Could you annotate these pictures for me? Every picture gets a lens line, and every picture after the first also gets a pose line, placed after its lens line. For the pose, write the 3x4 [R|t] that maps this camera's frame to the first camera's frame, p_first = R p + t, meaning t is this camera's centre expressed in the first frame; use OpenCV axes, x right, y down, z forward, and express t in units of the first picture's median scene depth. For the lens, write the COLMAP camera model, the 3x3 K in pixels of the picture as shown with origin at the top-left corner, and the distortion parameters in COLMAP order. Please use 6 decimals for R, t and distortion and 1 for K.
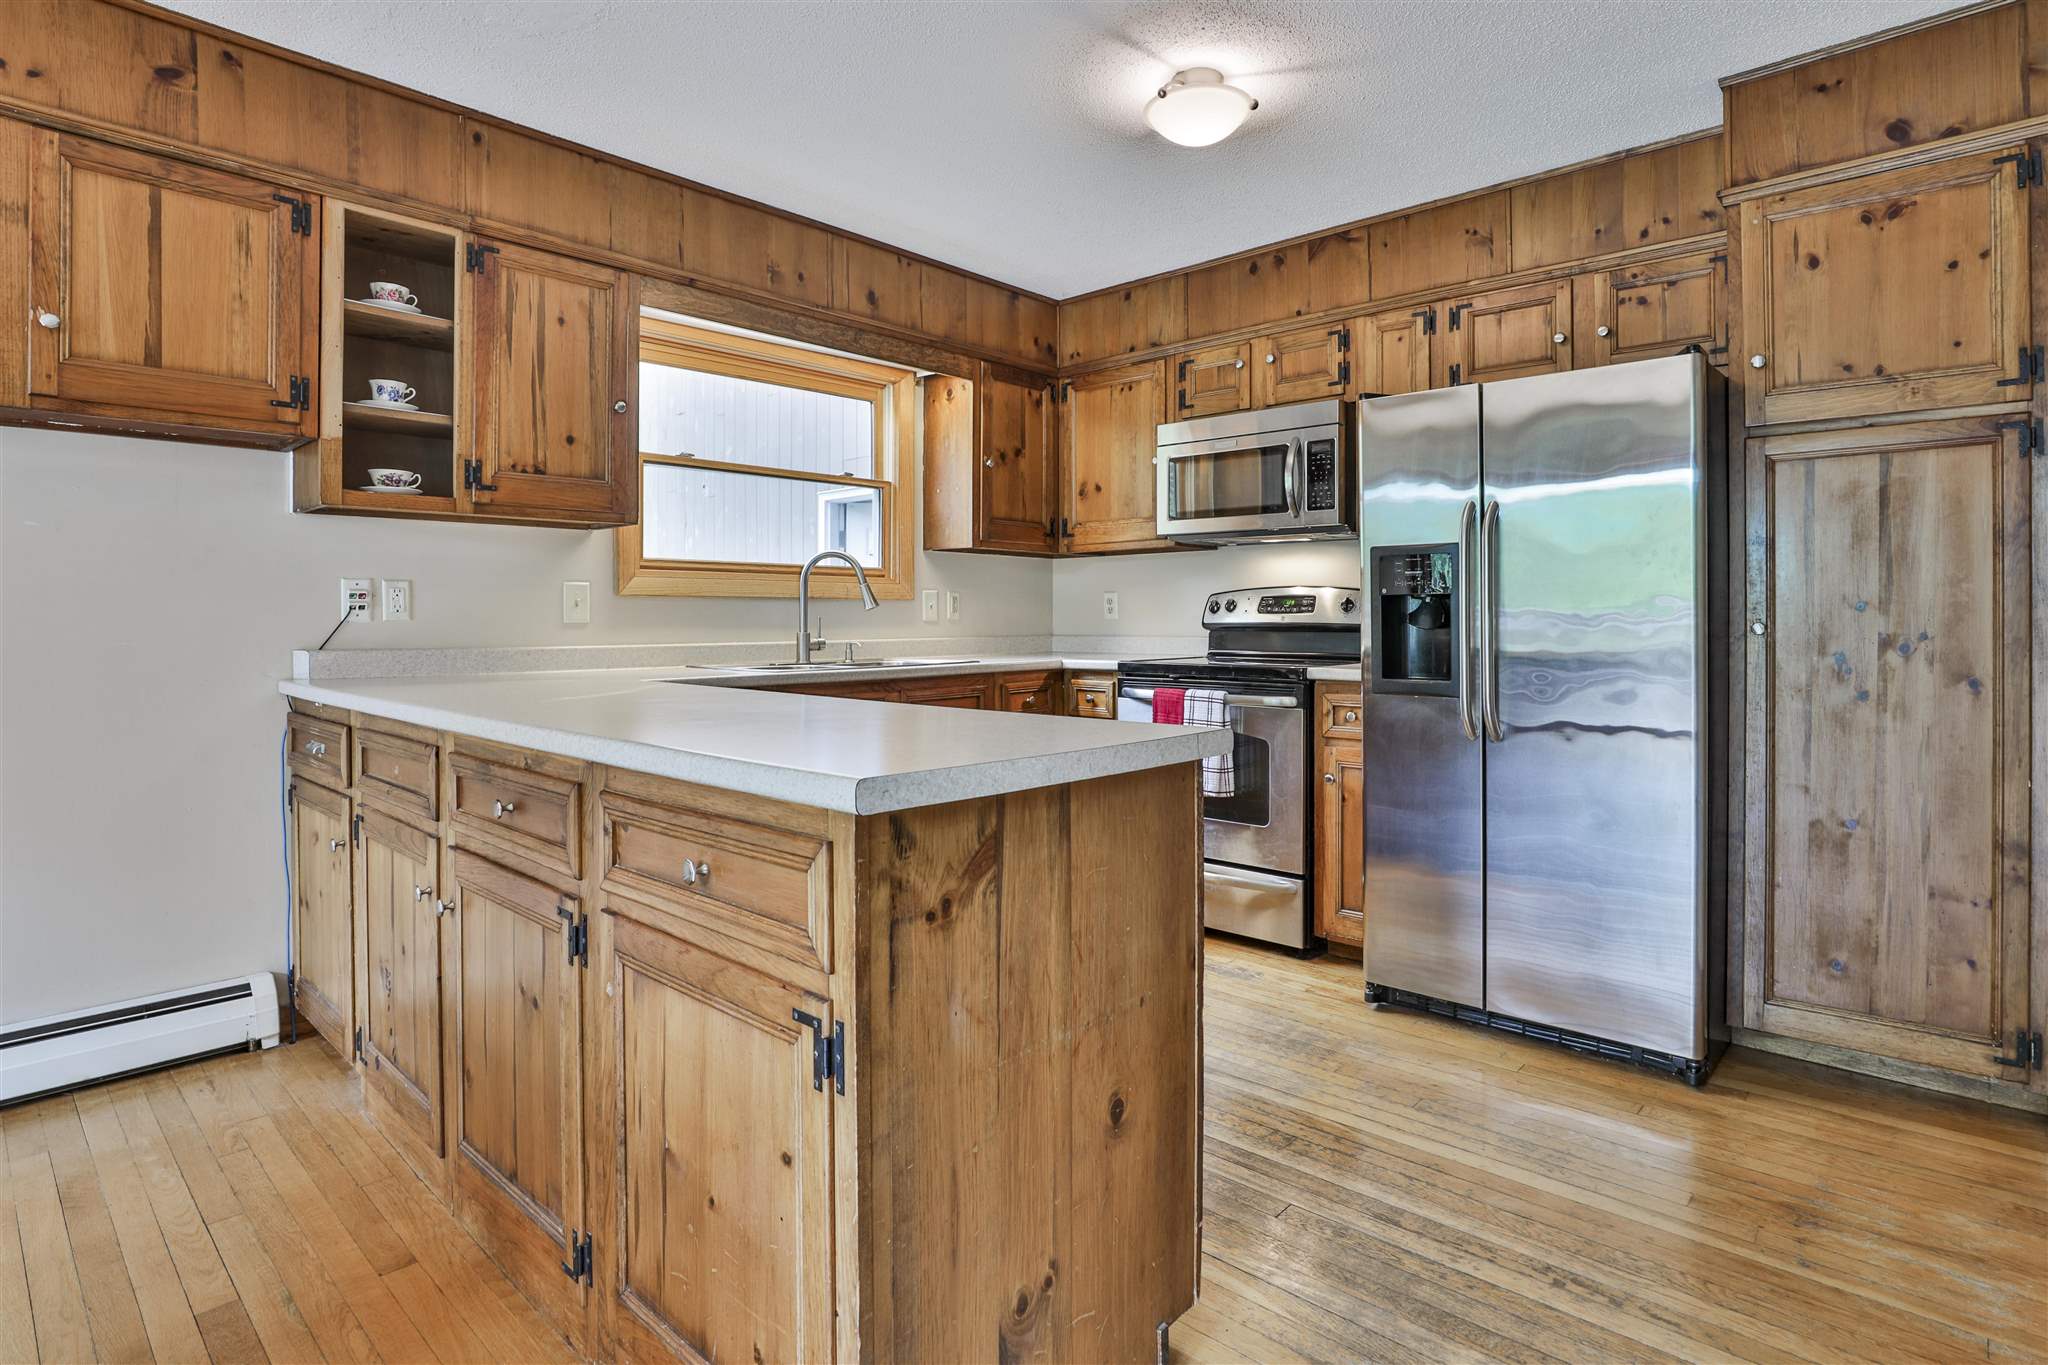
lens RADIAL K [[1137.3, 0, 988.8], [0, 1137.3, 625.5], [0, 0, 1]] dist [-0.034660, 0.010948]
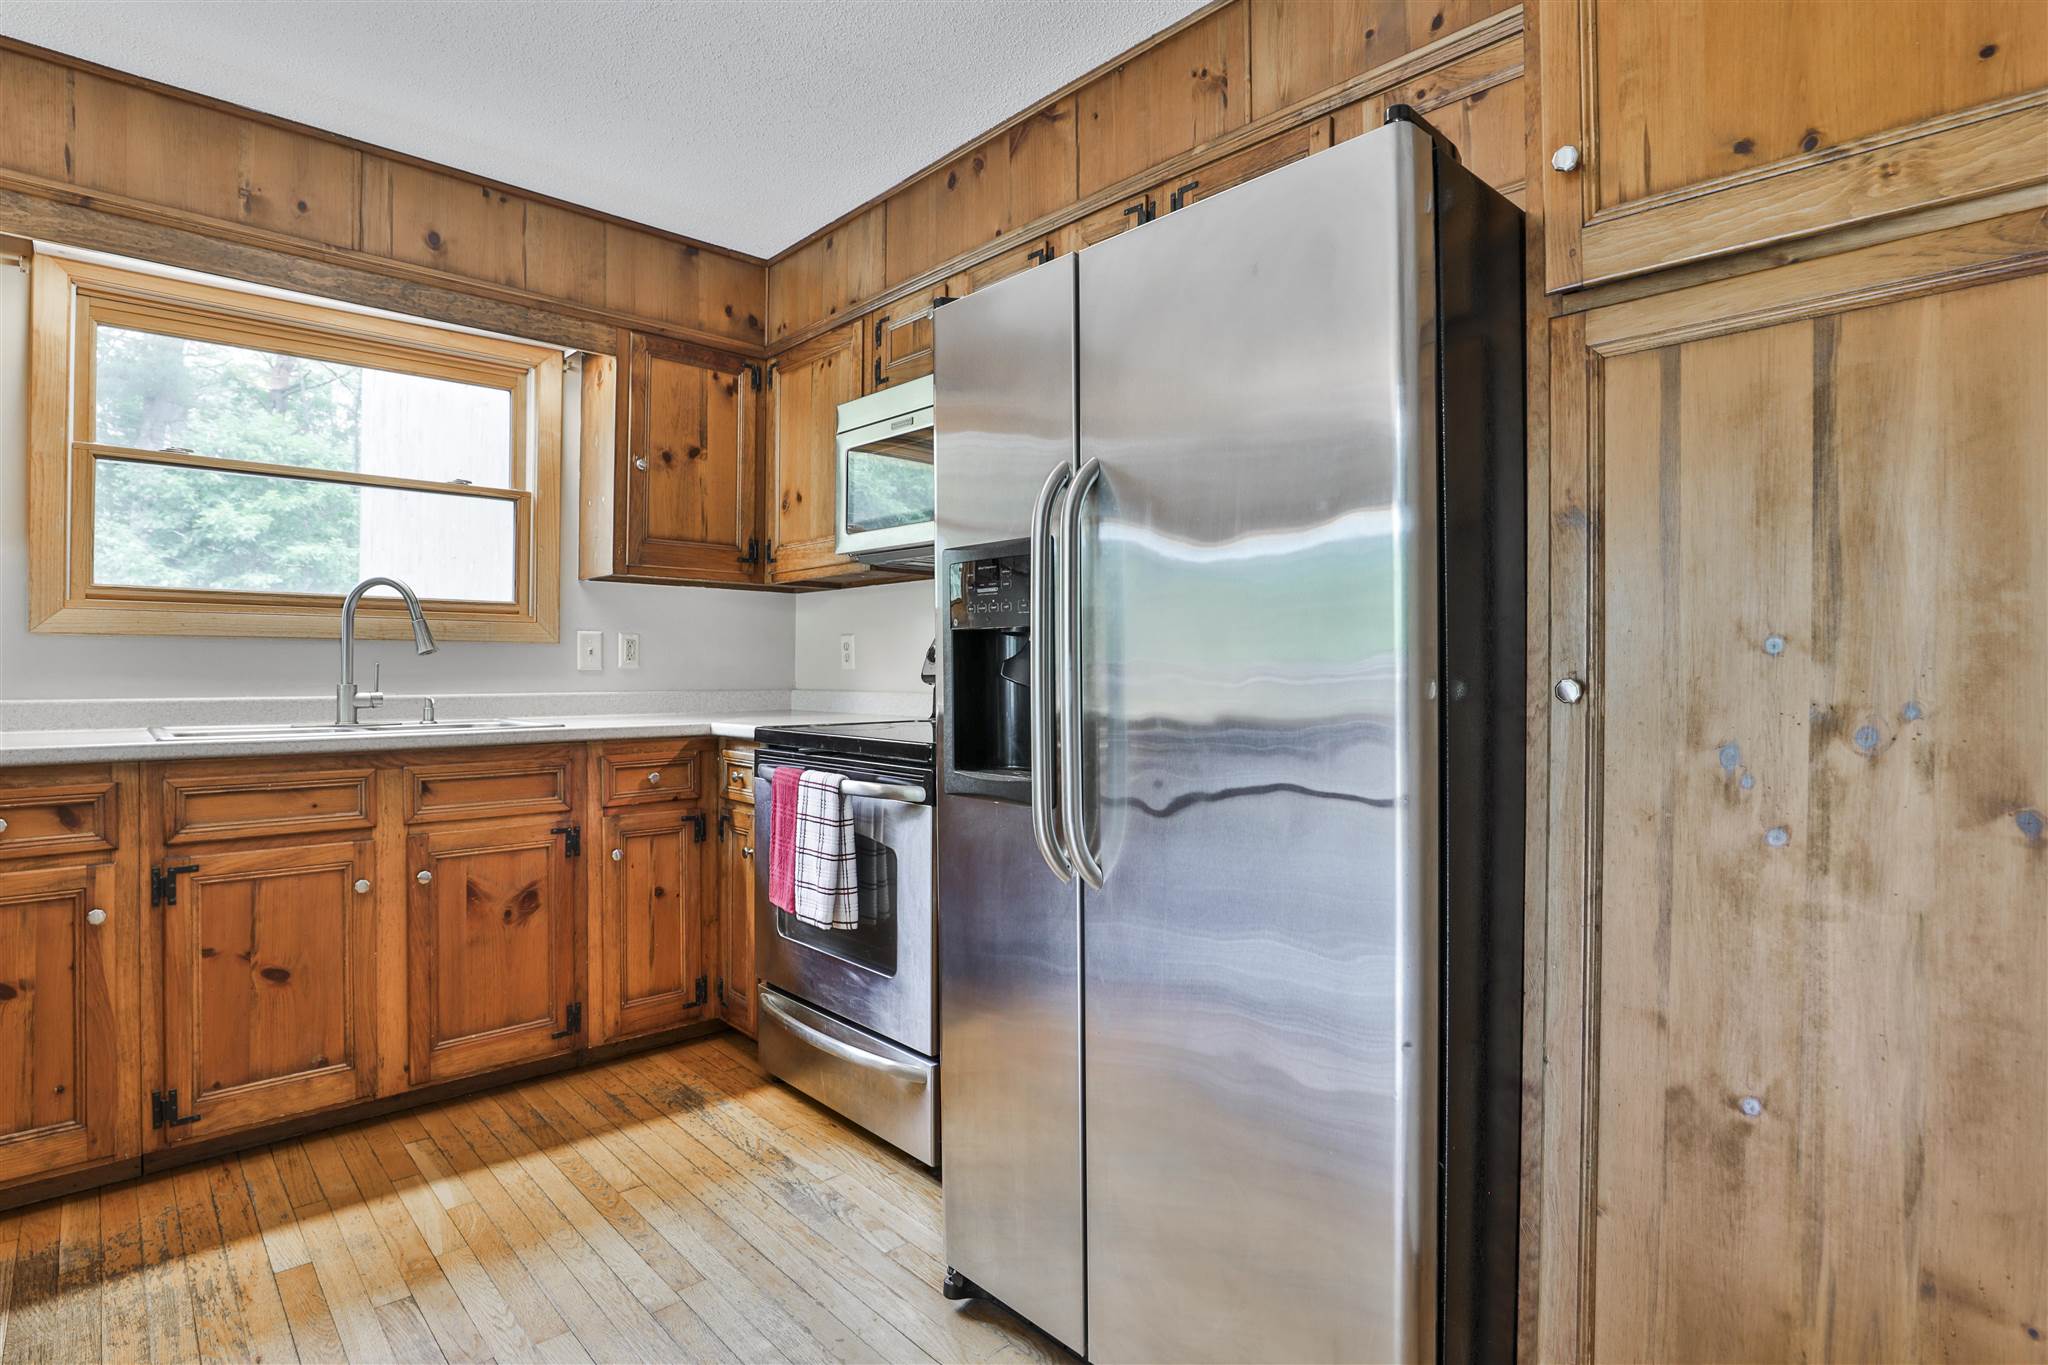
lens RADIAL K [[1006.0, 0, 1027.9], [0, 1006.0, 670.6], [0, 0, 1]] dist [-0.039599, 0.012235]
pose [[0.994958, 0.004574, -0.100189, 0.465141], [-0.005168, 0.999971, -0.005675, -0.002372], [0.100160, 0.006164, 0.994952, 0.507111]]
